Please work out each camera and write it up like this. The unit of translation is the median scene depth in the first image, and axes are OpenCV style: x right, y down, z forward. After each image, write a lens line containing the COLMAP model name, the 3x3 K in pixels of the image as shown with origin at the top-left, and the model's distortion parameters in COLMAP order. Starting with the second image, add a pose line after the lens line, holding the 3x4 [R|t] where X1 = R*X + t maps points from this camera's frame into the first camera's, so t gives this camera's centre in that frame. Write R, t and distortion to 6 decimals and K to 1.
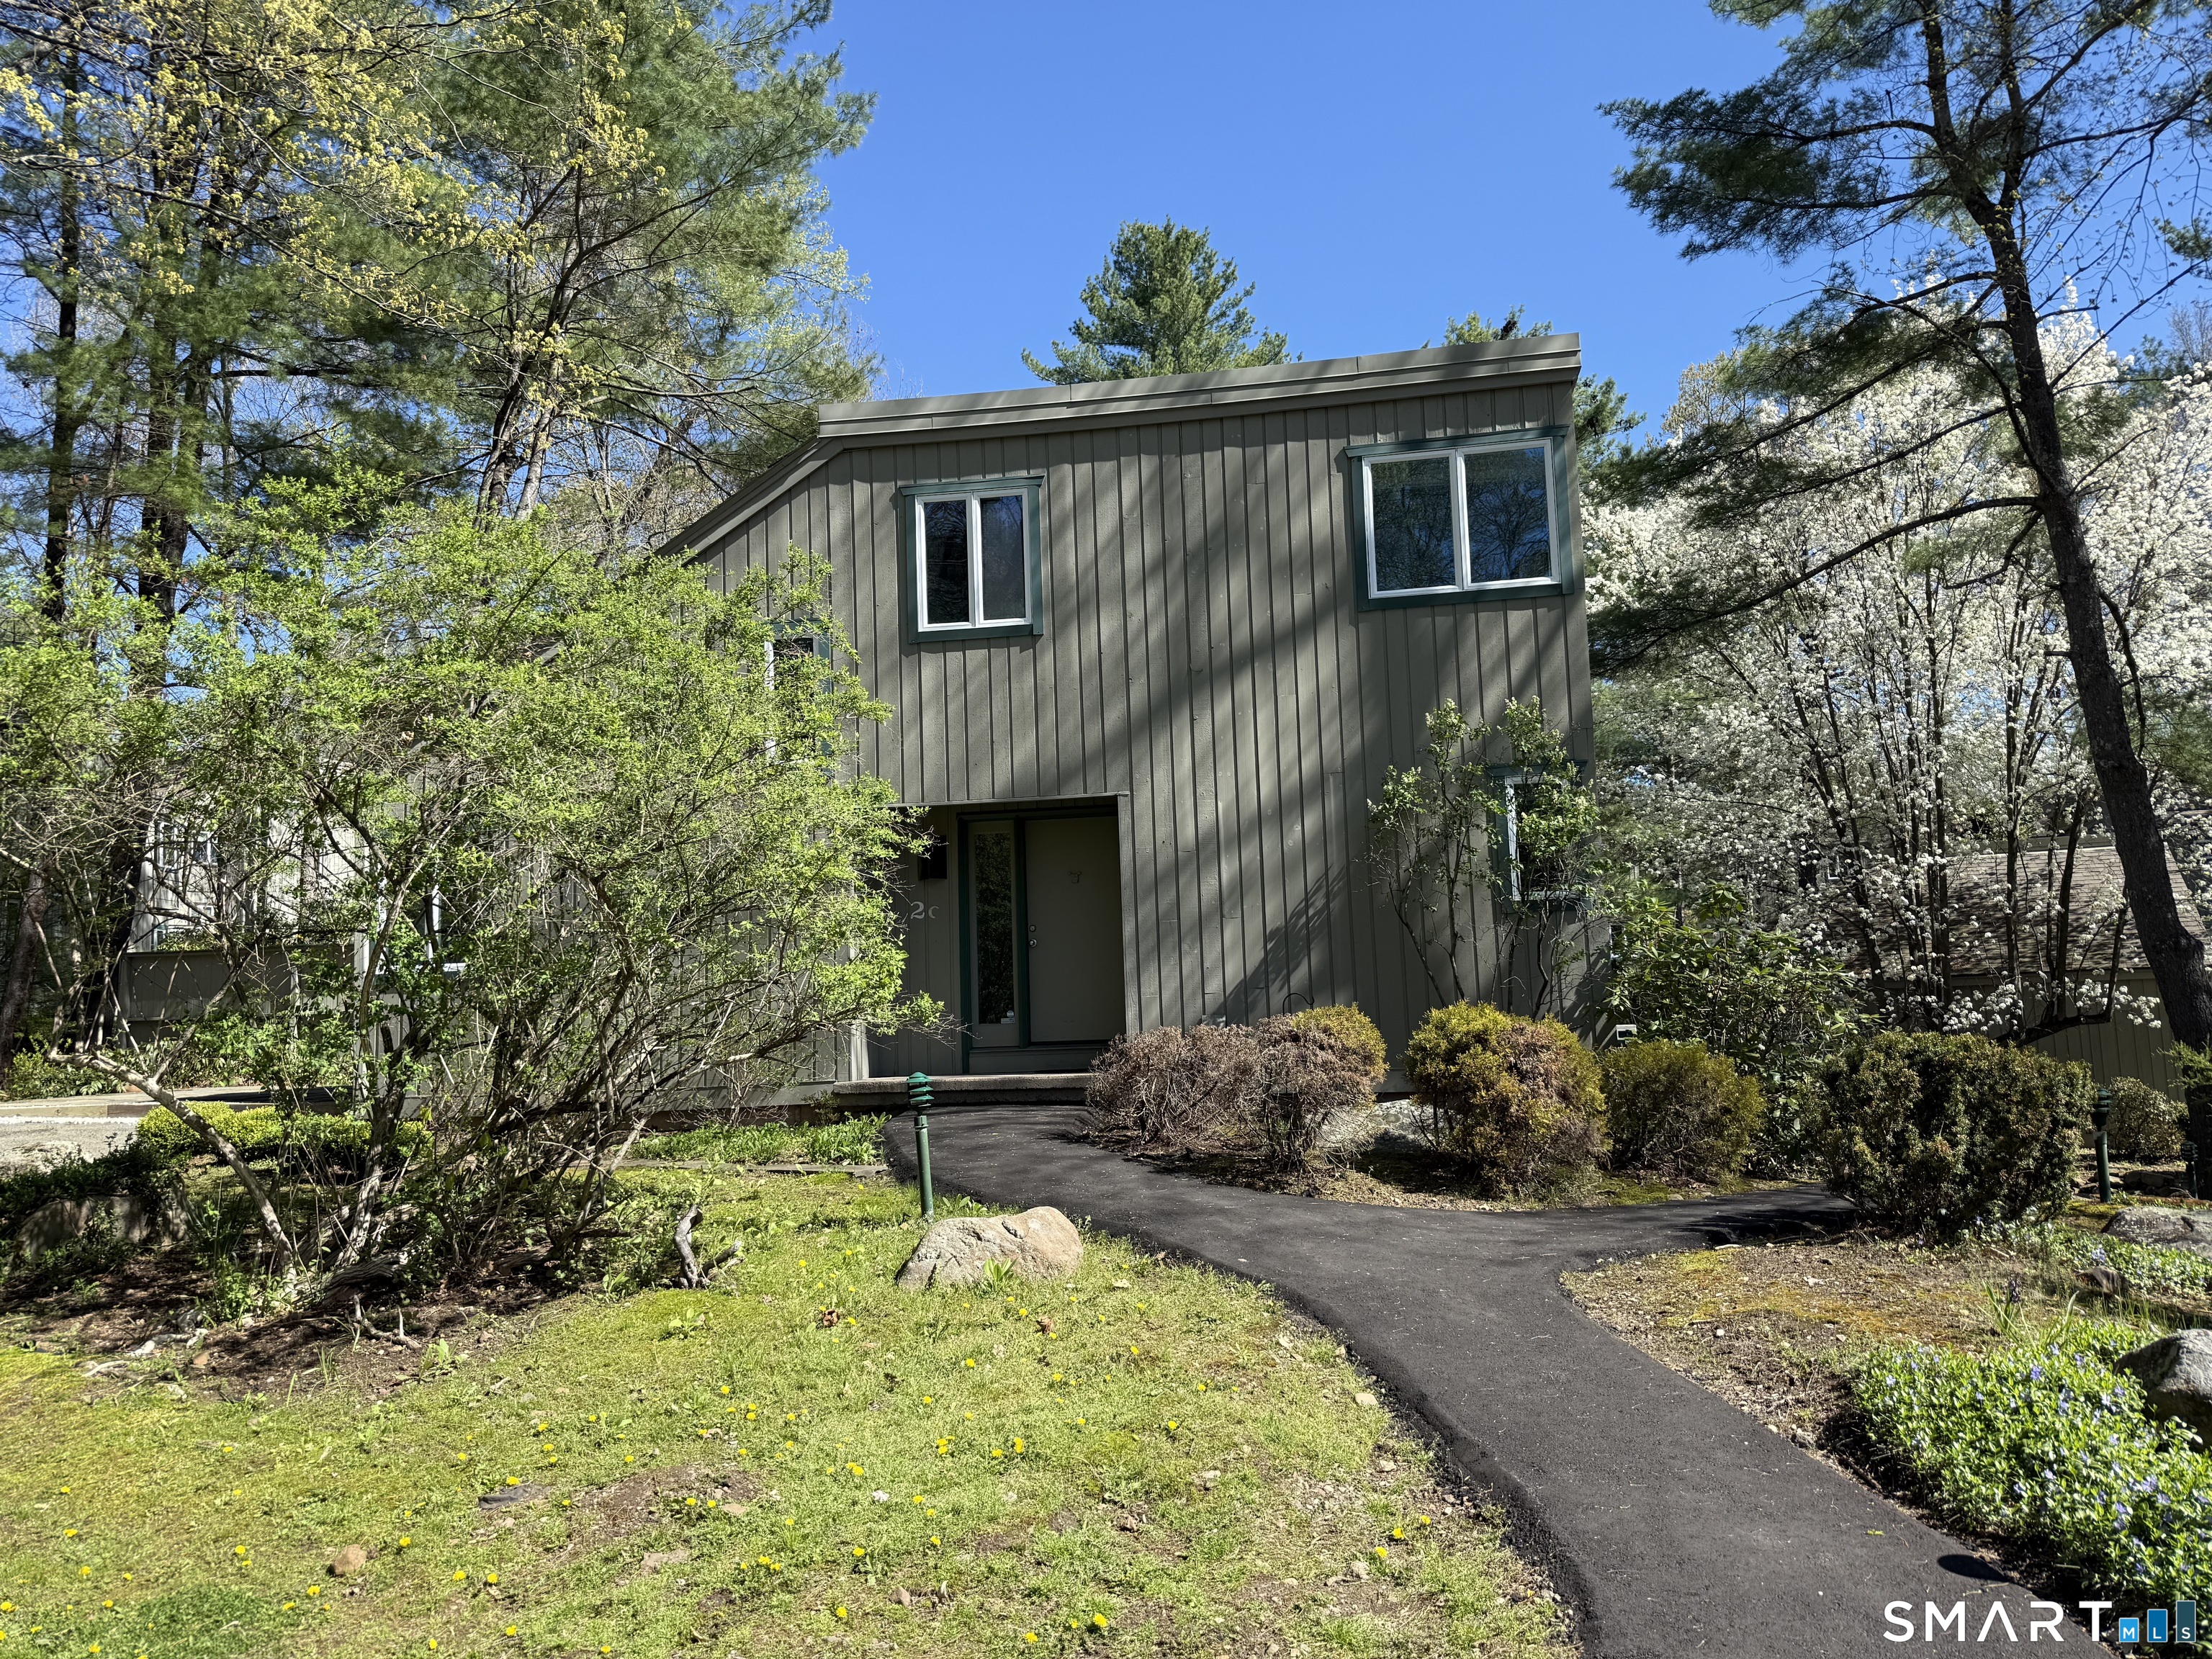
lens RADIAL K [[1555.3, 0, 1098.6], [0, 1555.3, 823.2], [0, 0, 1]] dist [0.078503, -0.125375]
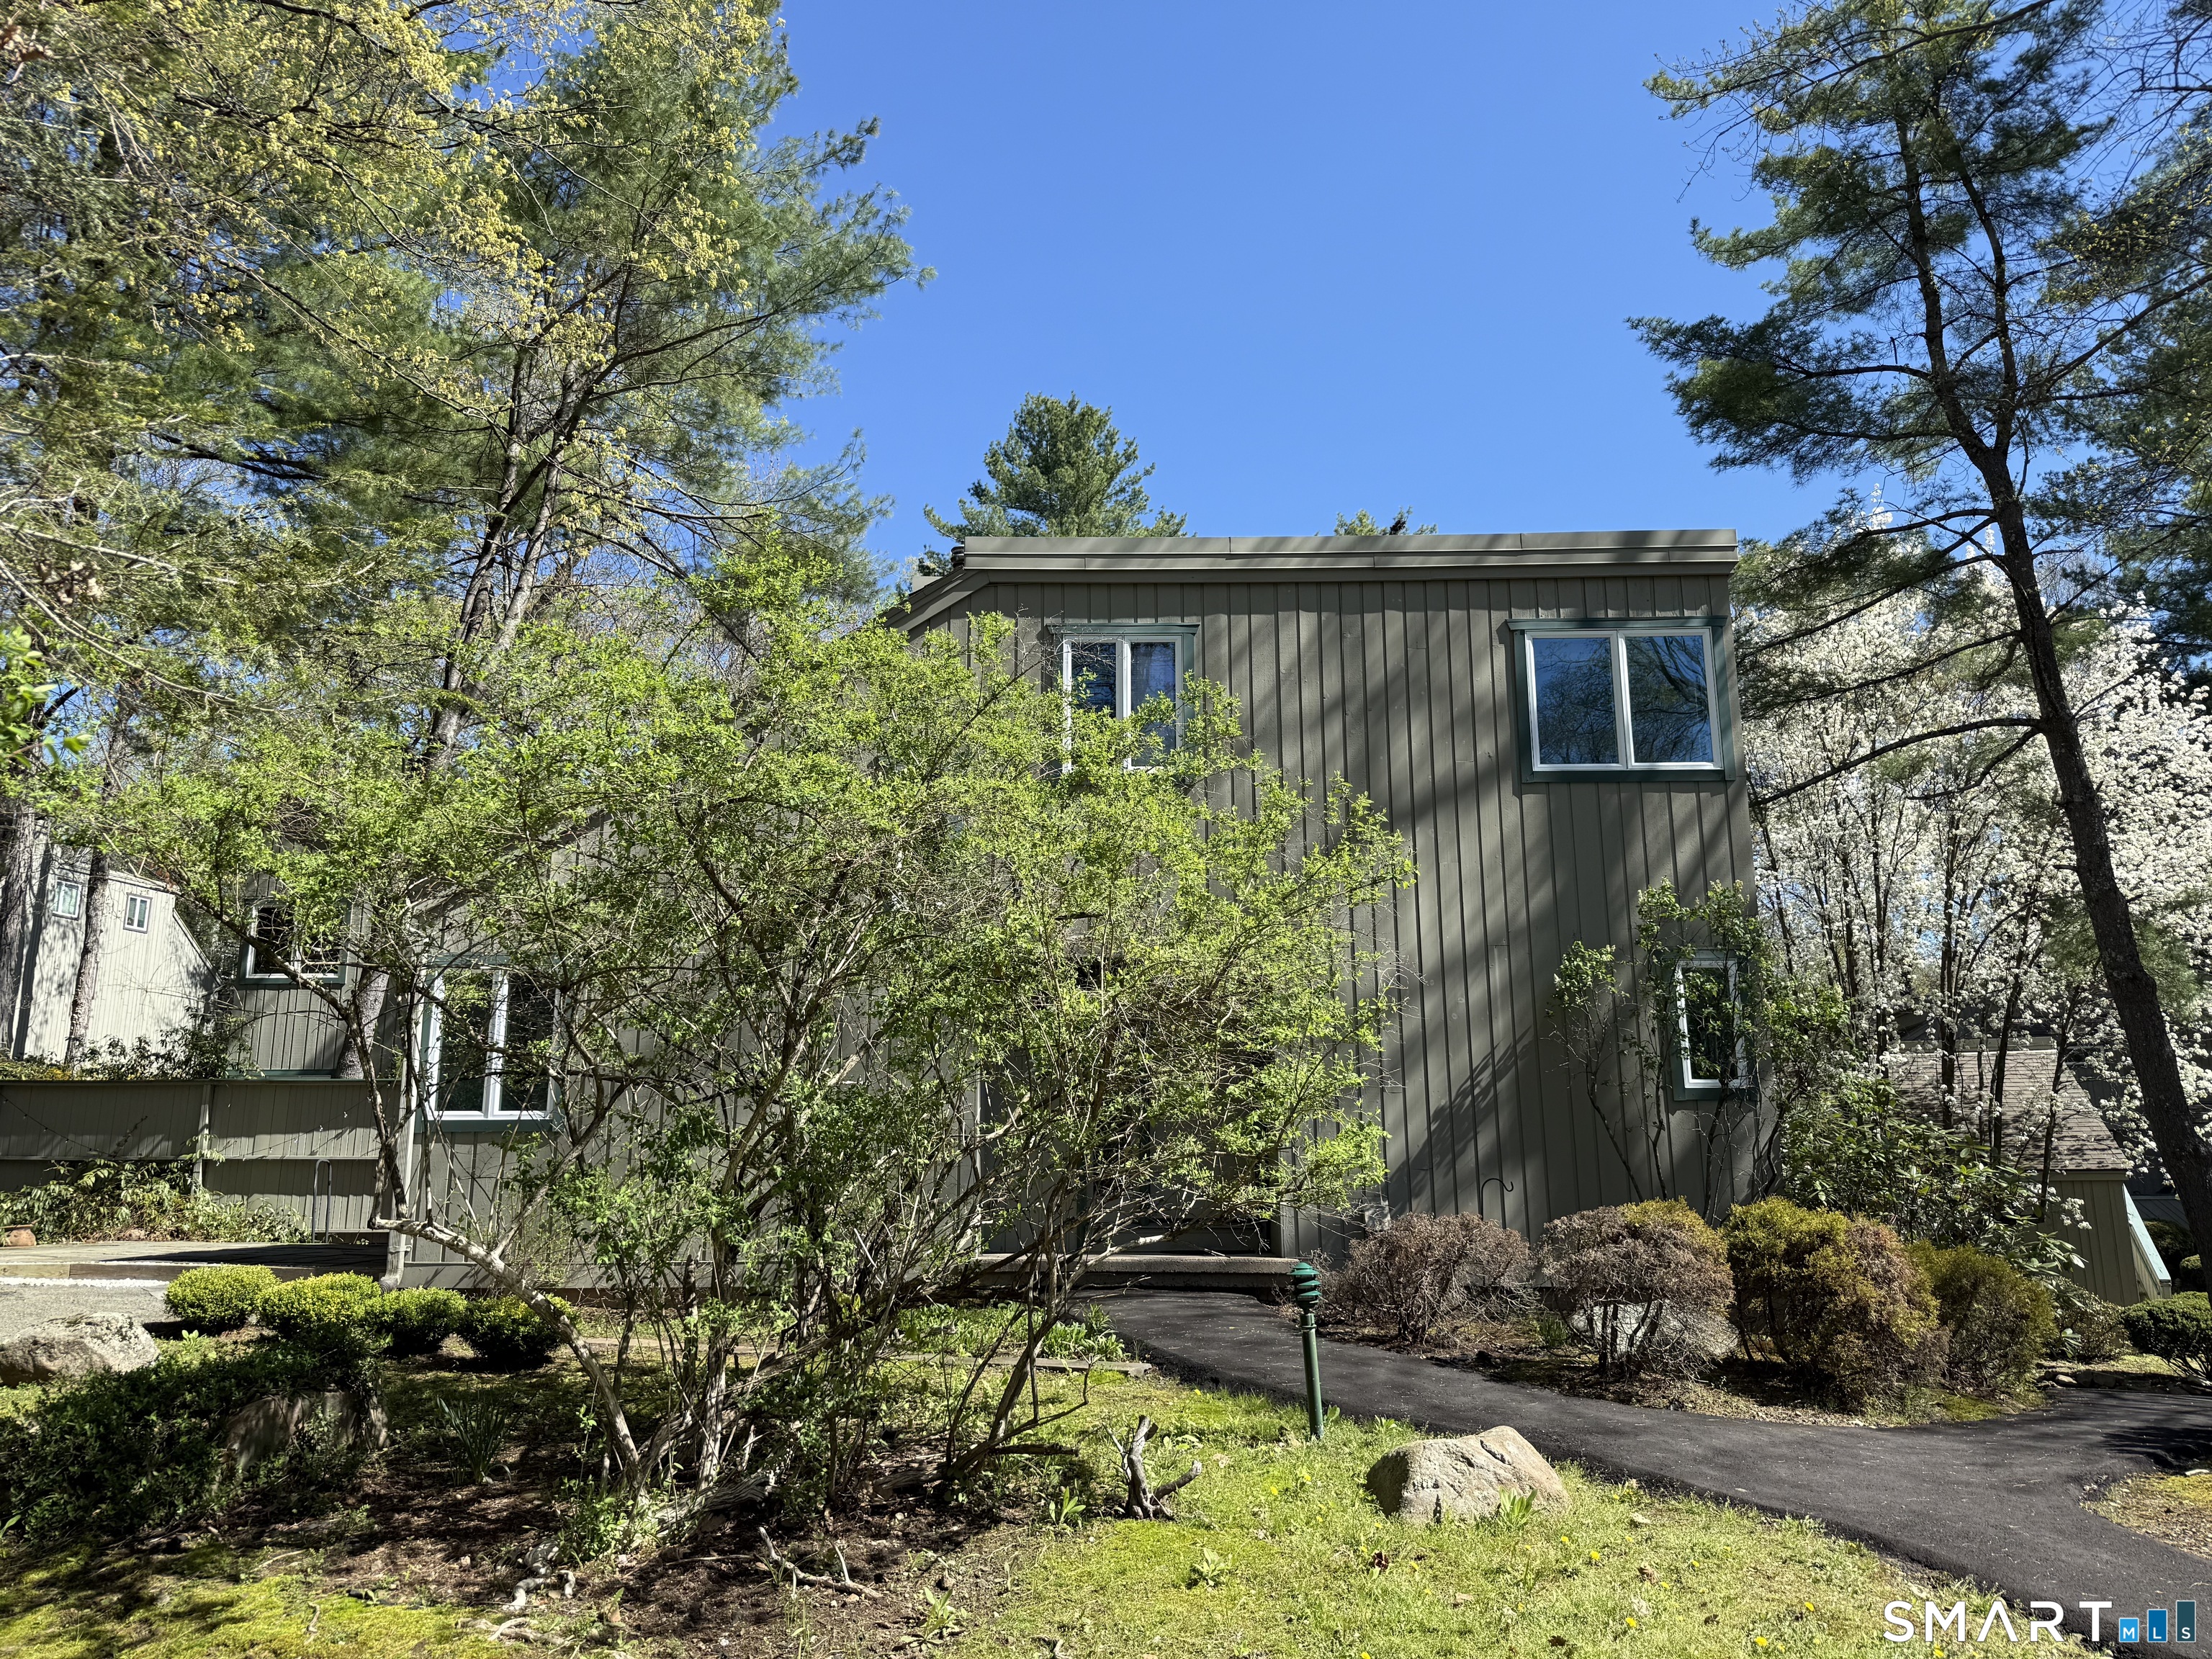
lens RADIAL K [[1546.2, 0, 1106.0], [0, 1546.2, 829.5], [0, 0, 1]] dist [0.092248, -0.134068]
pose [[0.988737, 0.061109, 0.136620, -0.155522], [-0.047334, 0.993668, -0.101898, 0.004232], [-0.141981, 0.094283, 0.985369, 0.047137]]
